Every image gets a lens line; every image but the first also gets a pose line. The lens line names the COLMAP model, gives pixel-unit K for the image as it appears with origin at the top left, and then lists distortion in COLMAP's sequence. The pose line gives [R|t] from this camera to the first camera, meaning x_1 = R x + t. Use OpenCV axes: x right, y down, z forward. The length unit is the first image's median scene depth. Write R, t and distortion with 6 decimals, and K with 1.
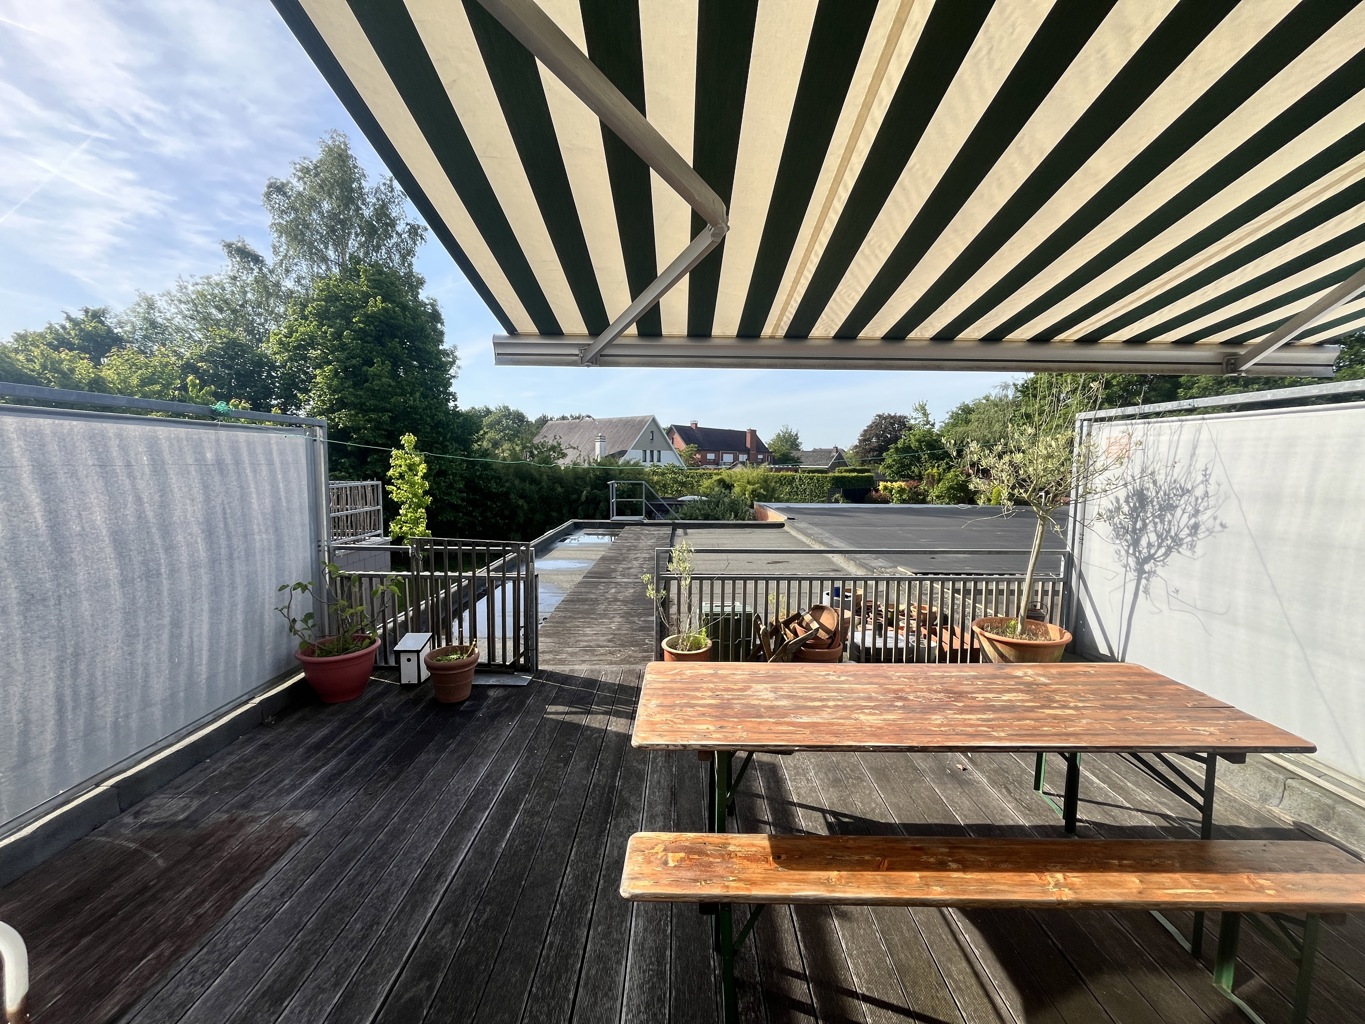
lens RADIAL K [[554.1, 0, 683.4], [0, 554.1, 512.4], [0, 0, 1]] dist [-0.000319, 0.000121]
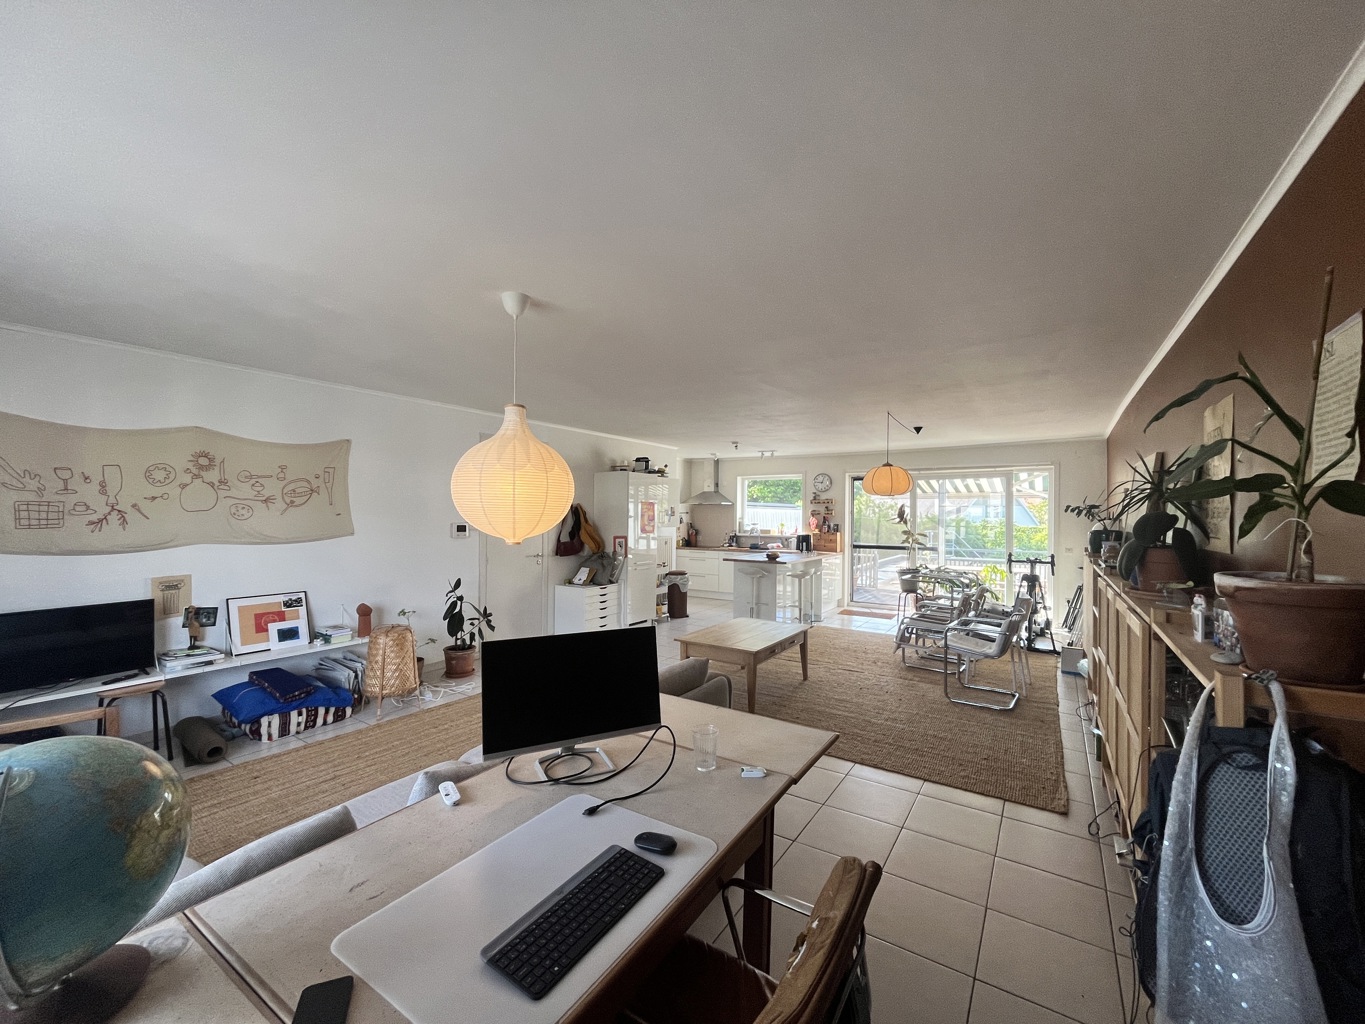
lens RADIAL K [[554.1, 0, 686.5], [0, 554.1, 513.4], [0, 0, 1]] dist [-0.000319, 0.000121]
pose [[0.831039, -0.004274, -0.556197, 0.629977], [-0.050244, 0.995306, -0.082719, 0.214450], [0.553940, 0.096688, 0.826923, -2.421138]]
